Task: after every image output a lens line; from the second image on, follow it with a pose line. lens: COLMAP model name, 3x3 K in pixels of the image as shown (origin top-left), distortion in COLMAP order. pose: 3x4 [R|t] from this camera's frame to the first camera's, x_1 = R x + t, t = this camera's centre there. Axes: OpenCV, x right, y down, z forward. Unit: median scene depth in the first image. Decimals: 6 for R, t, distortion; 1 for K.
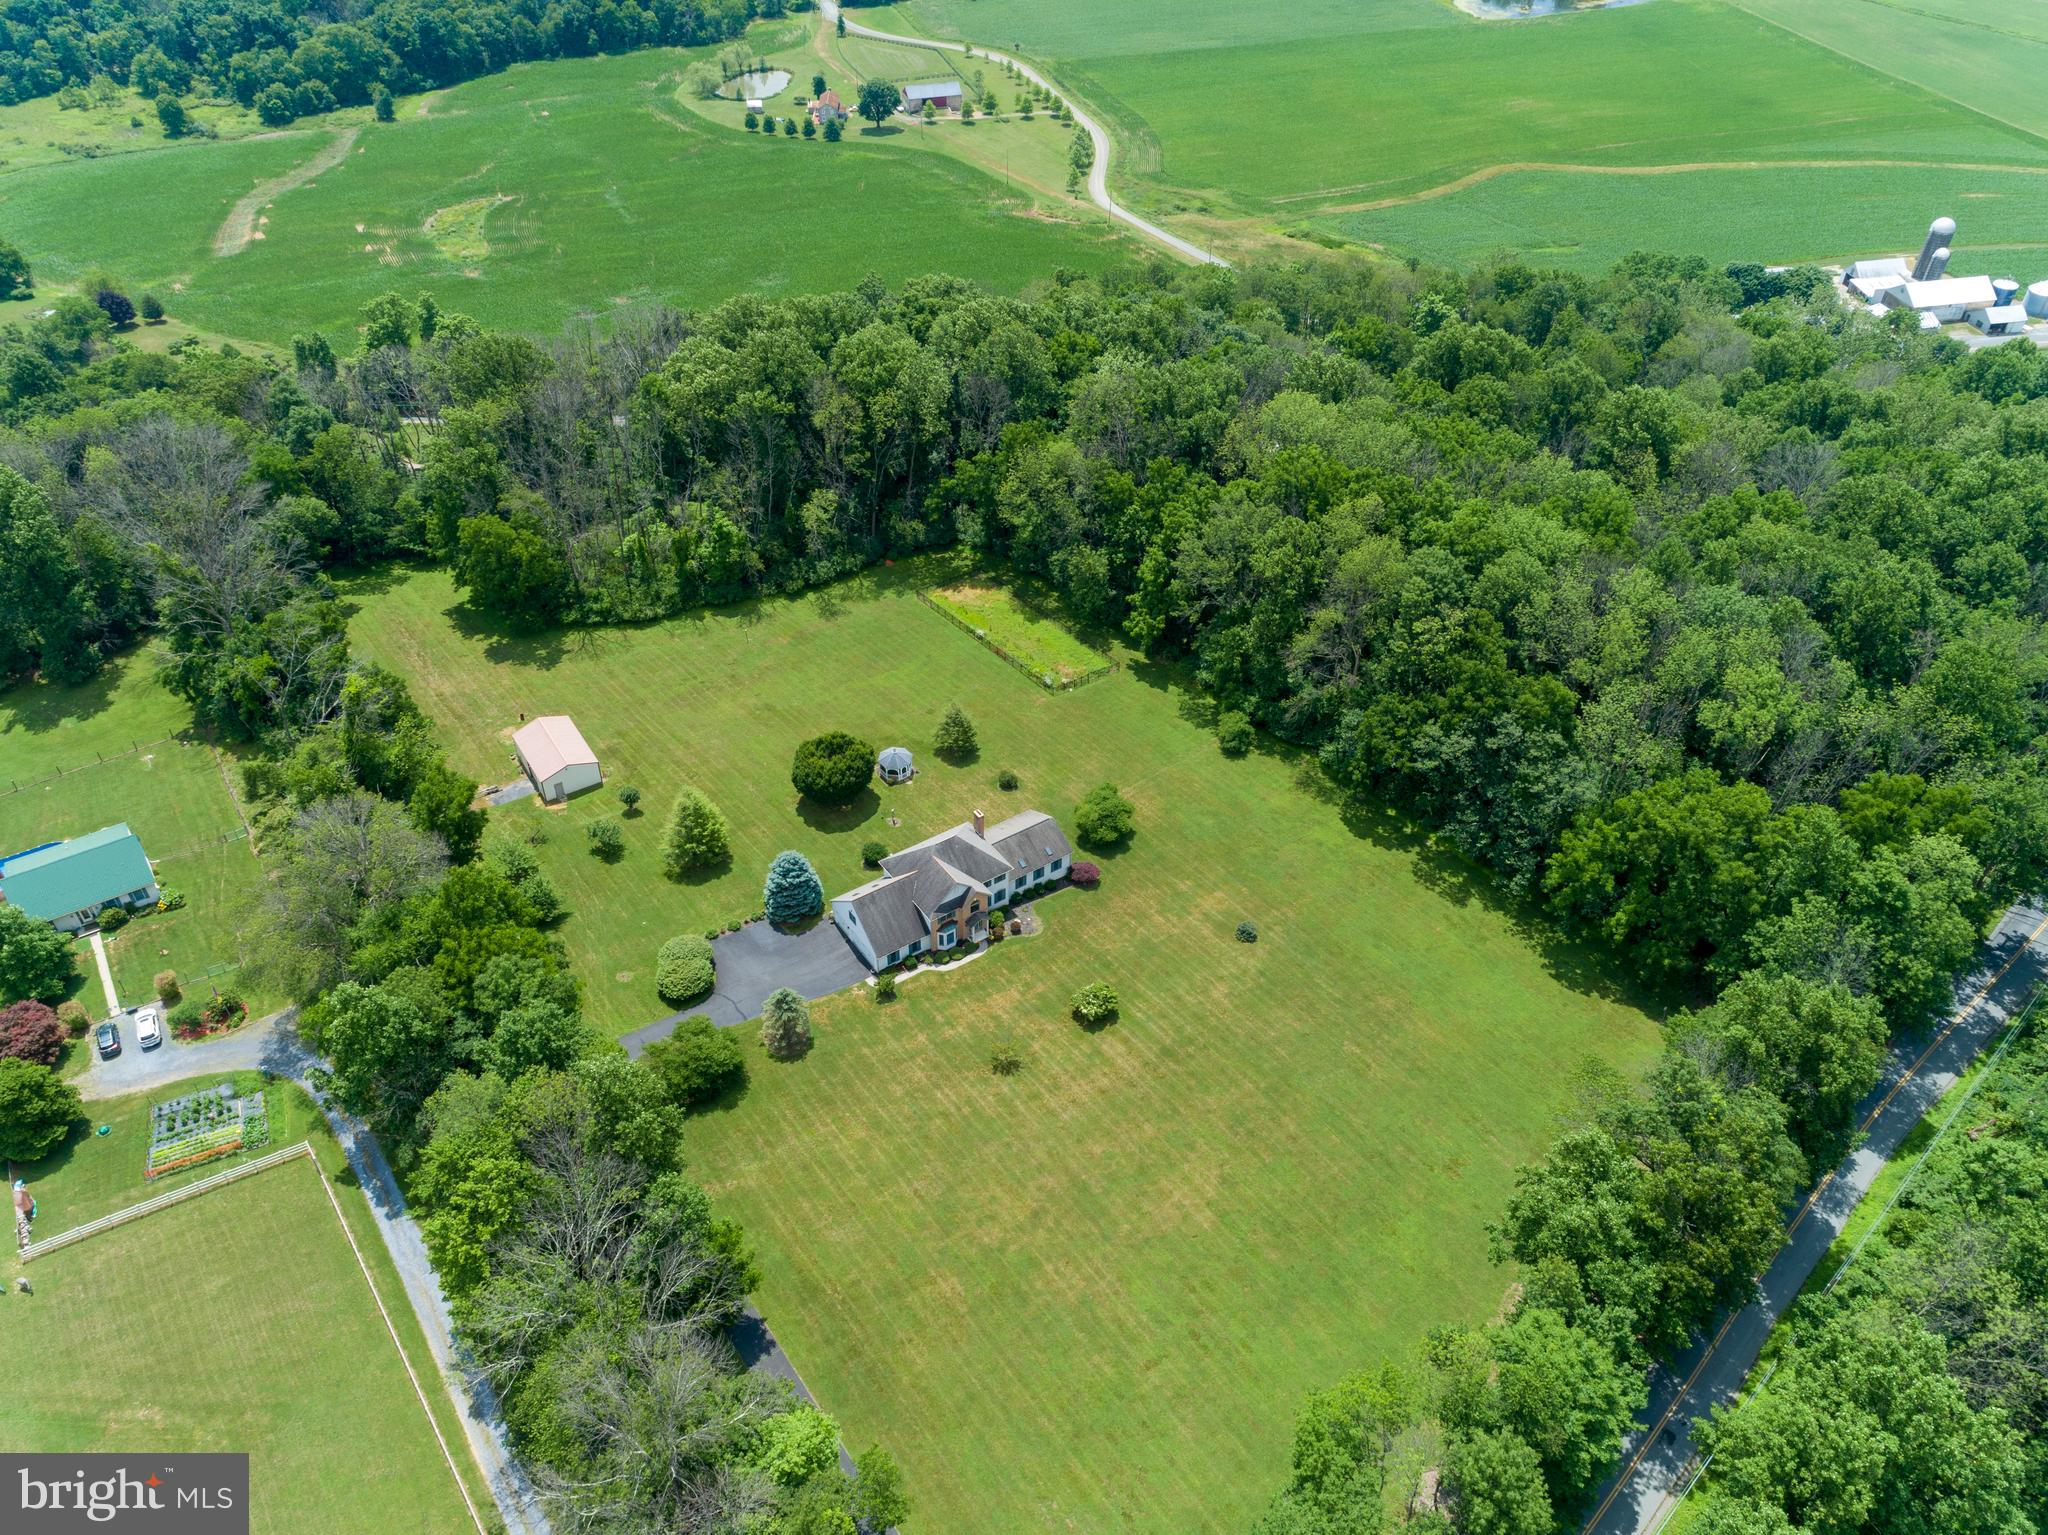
lens RADIAL K [[1541.9, 0, 1024.0], [0, 1541.9, 767.5], [0, 0, 1]] dist [0.014145, 0.013348]
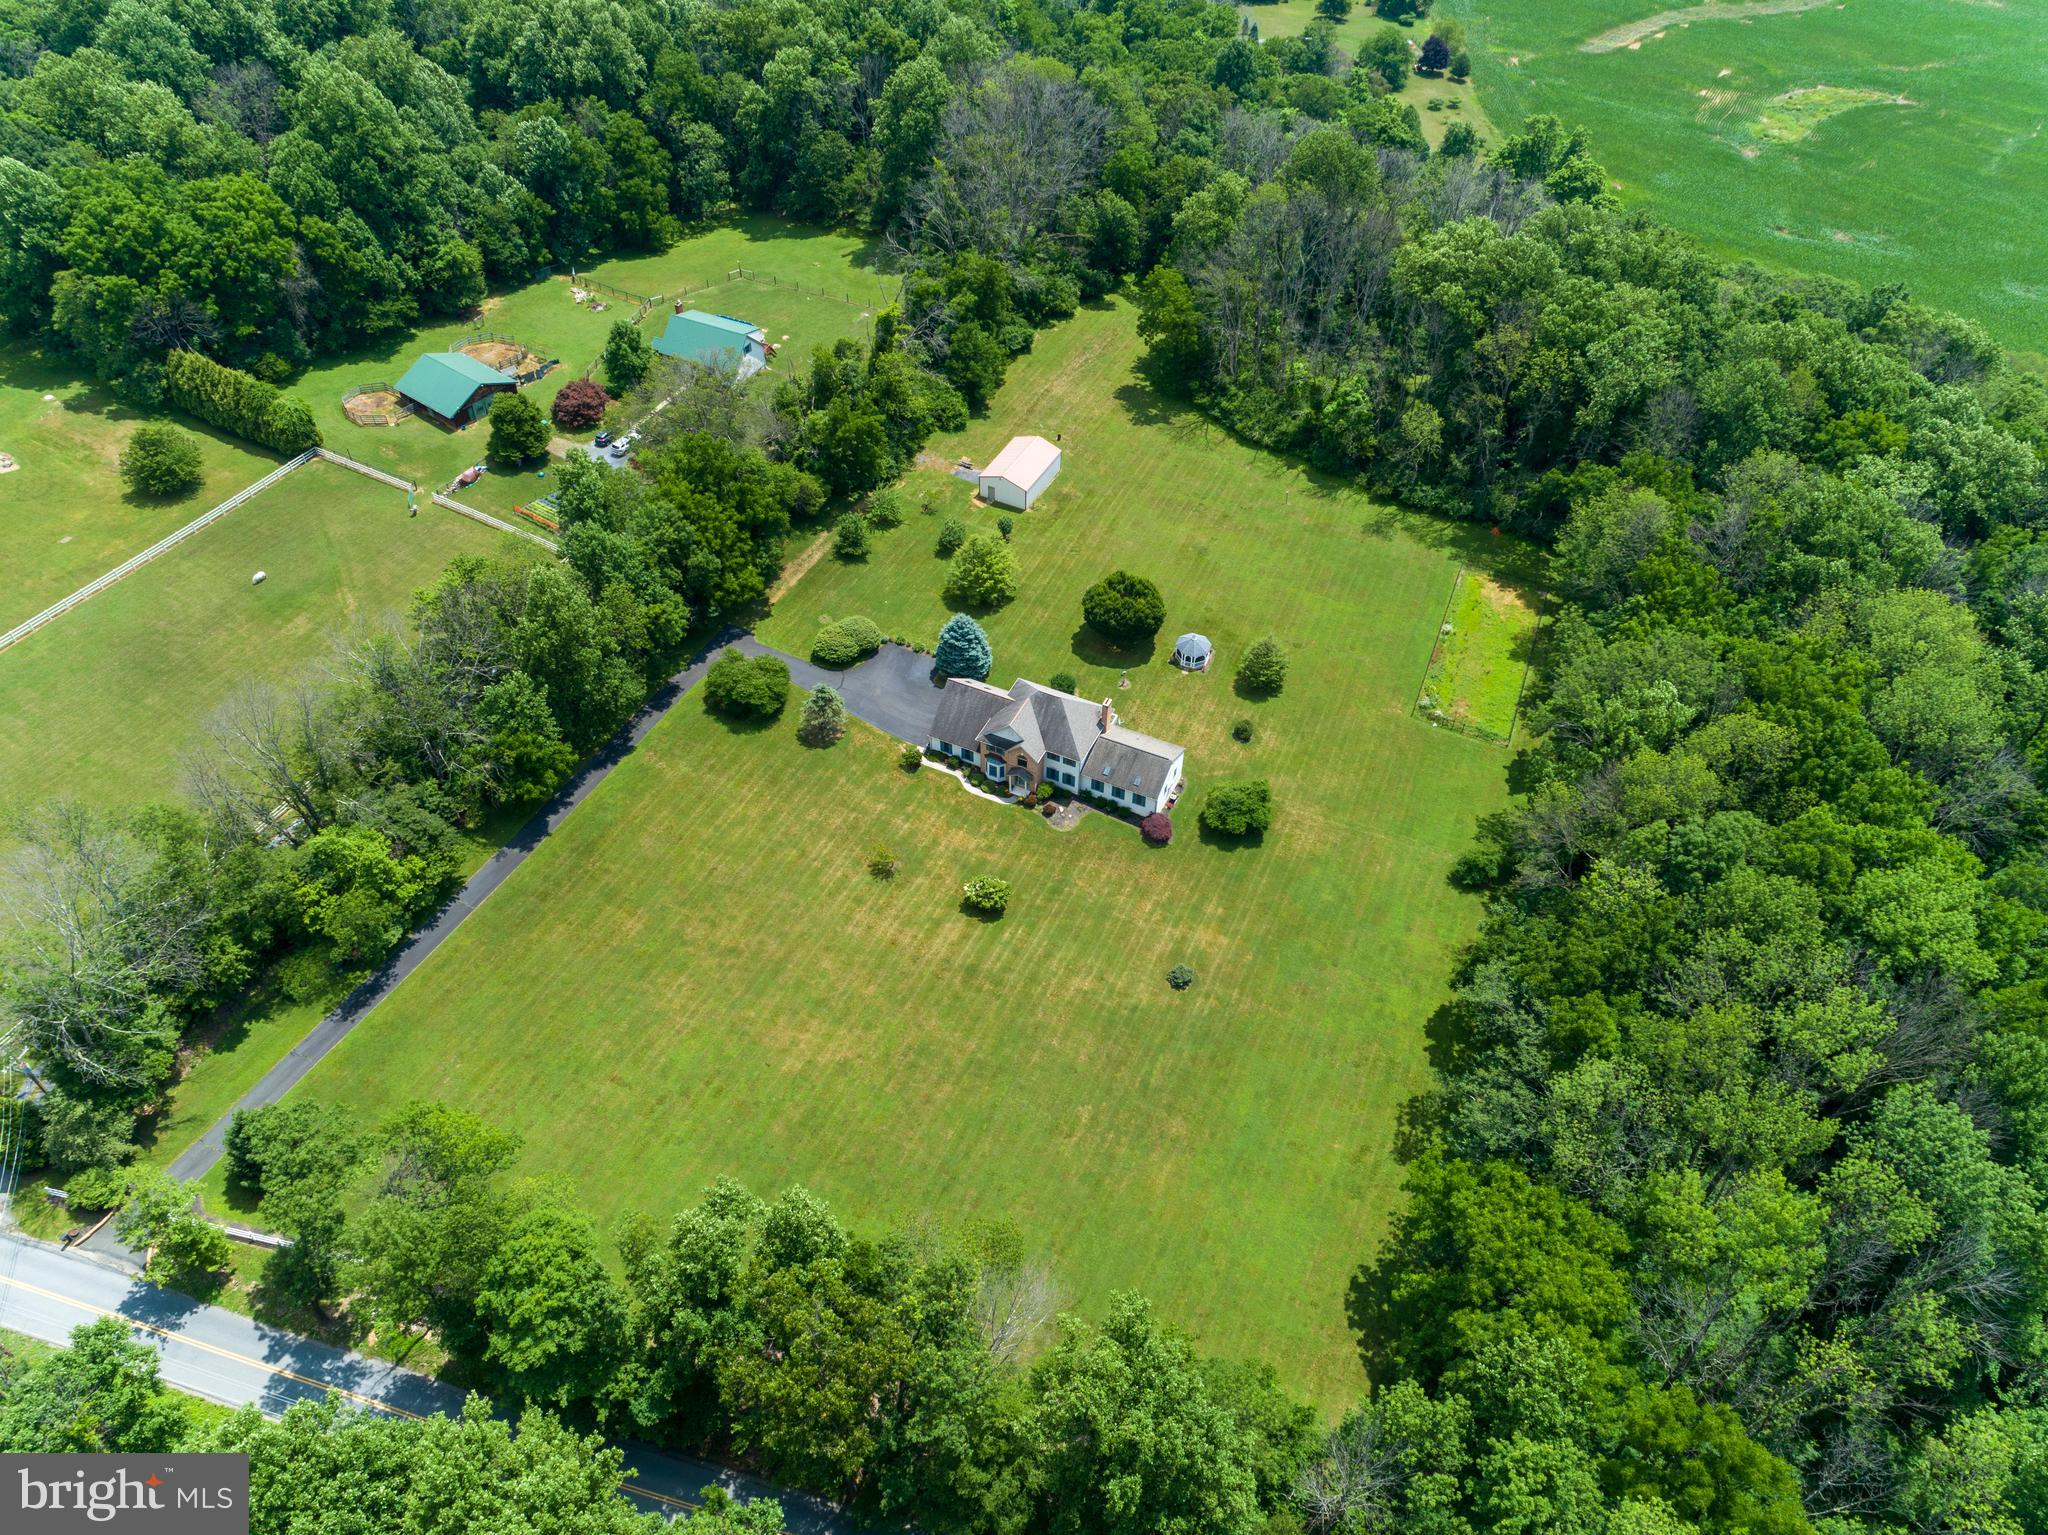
lens RADIAL K [[1541.9, 0, 1024.0], [0, 1541.9, 767.5], [0, 0, 1]] dist [0.014145, 0.013348]
pose [[0.508973, 0.614363, -0.602914, 0.550910], [-0.560170, 0.768219, 0.309918, -0.208968], [0.653572, 0.179994, 0.735150, 0.251283]]
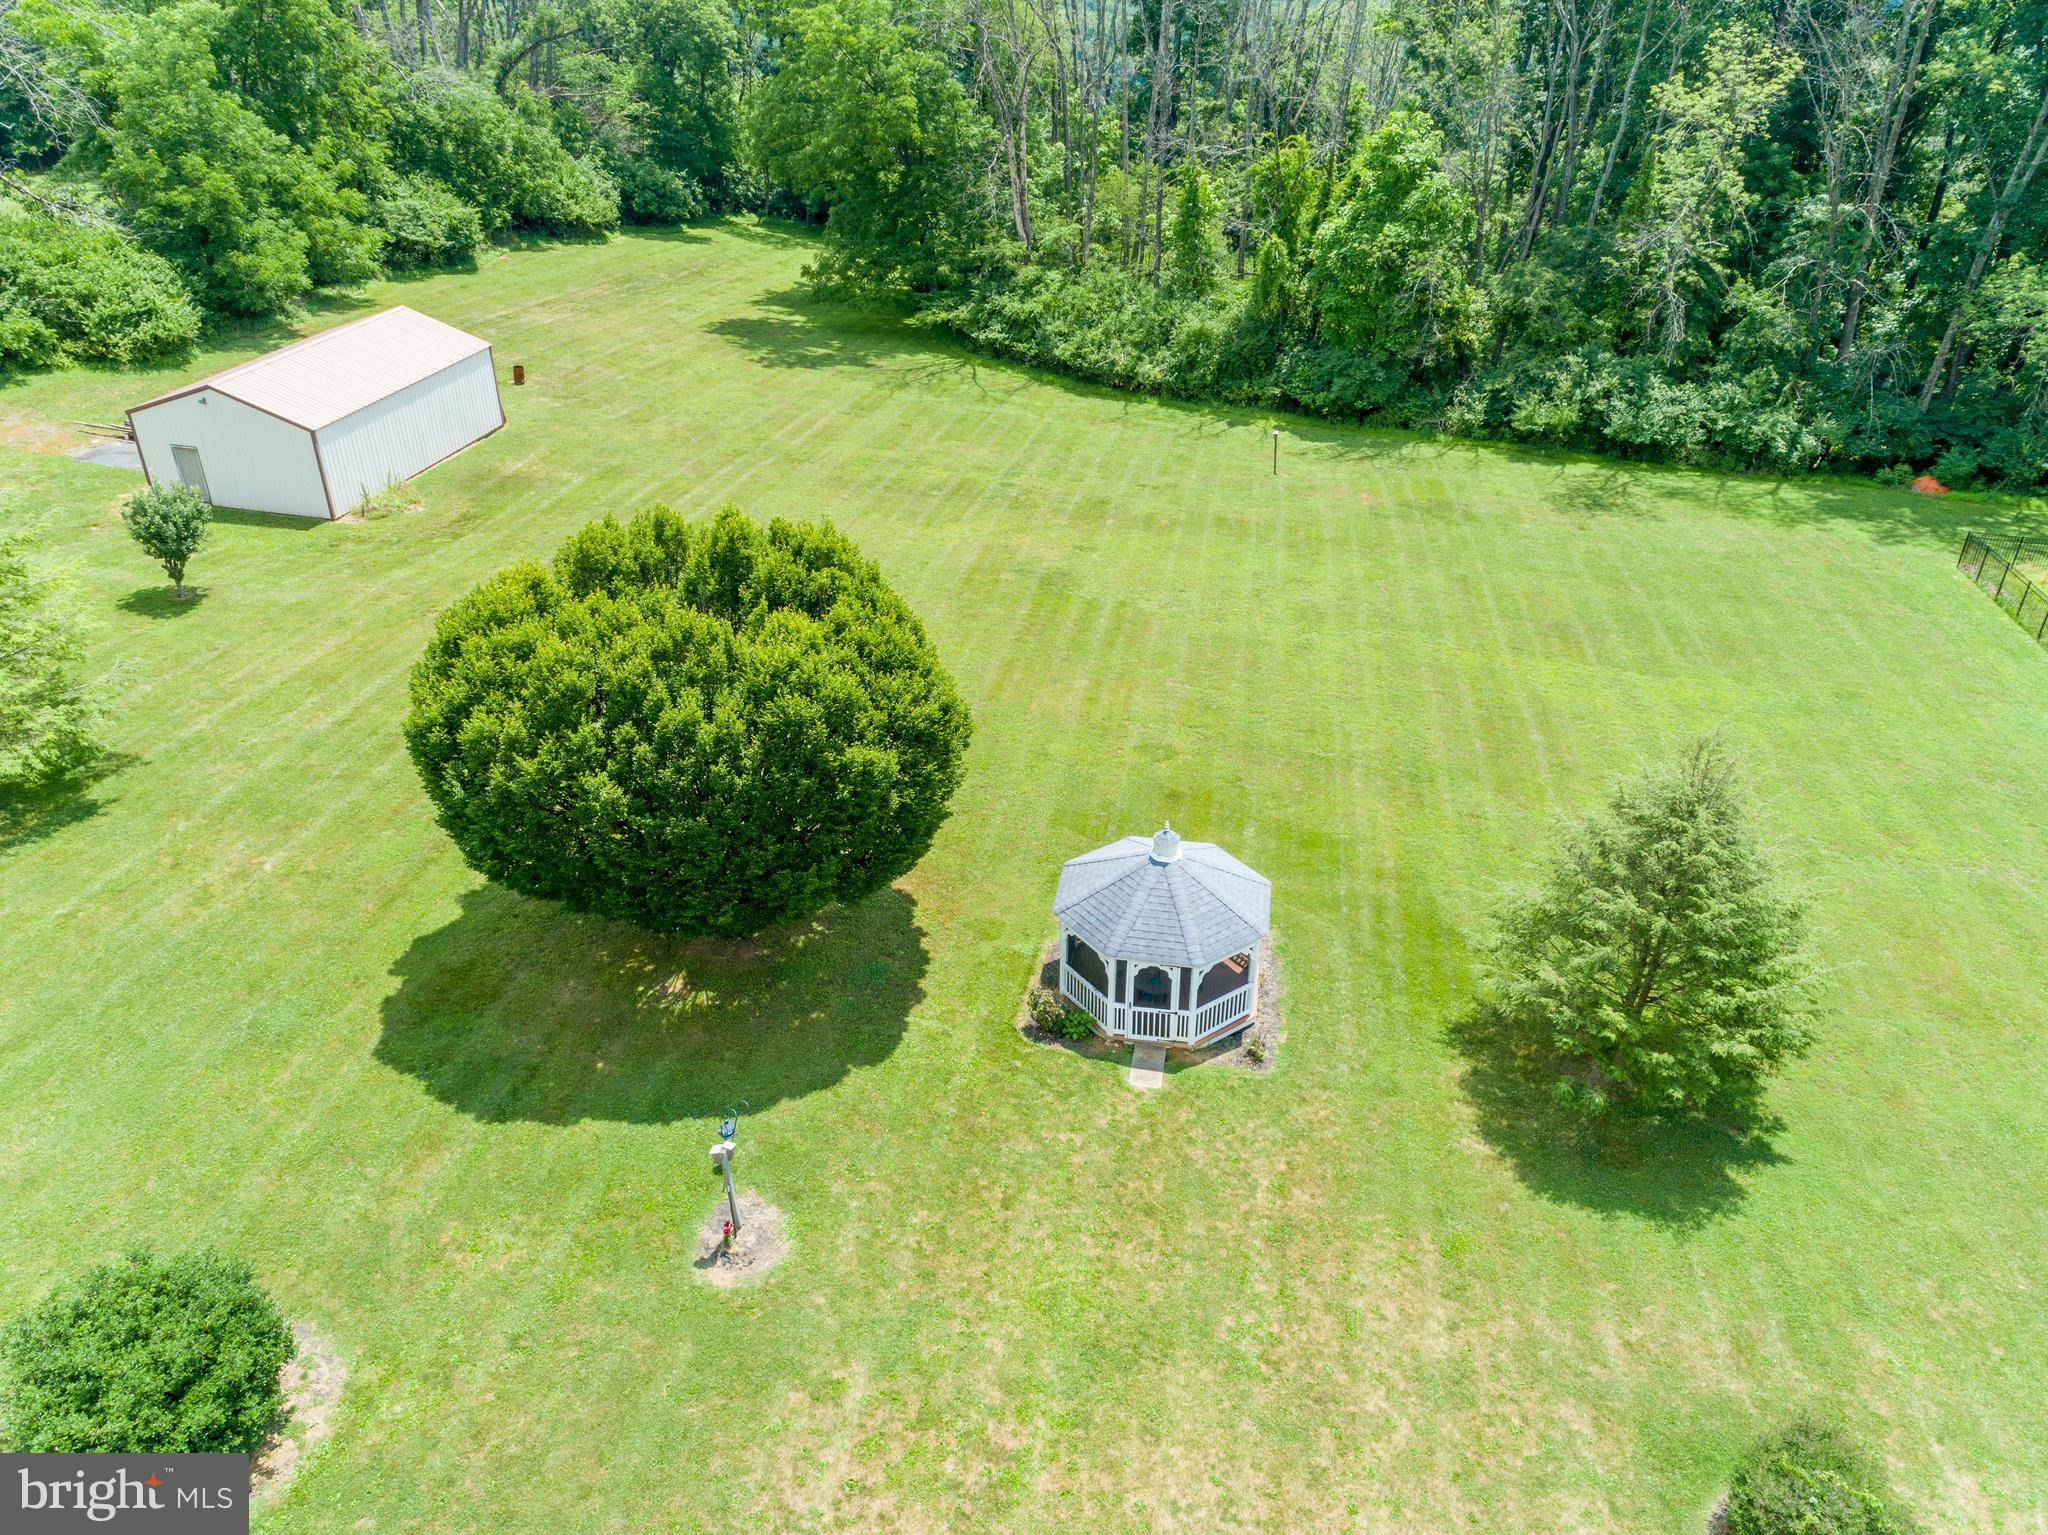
lens RADIAL K [[1541.9, 0, 1024.0], [0, 1541.9, 767.5], [0, 0, 1]] dist [0.014145, 0.013348]
pose [[0.680442, 0.369136, -0.633038, 0.001301], [-0.470216, 0.882504, 0.009177, -0.014158], [0.562046, 0.291420, 0.774066, 0.959886]]
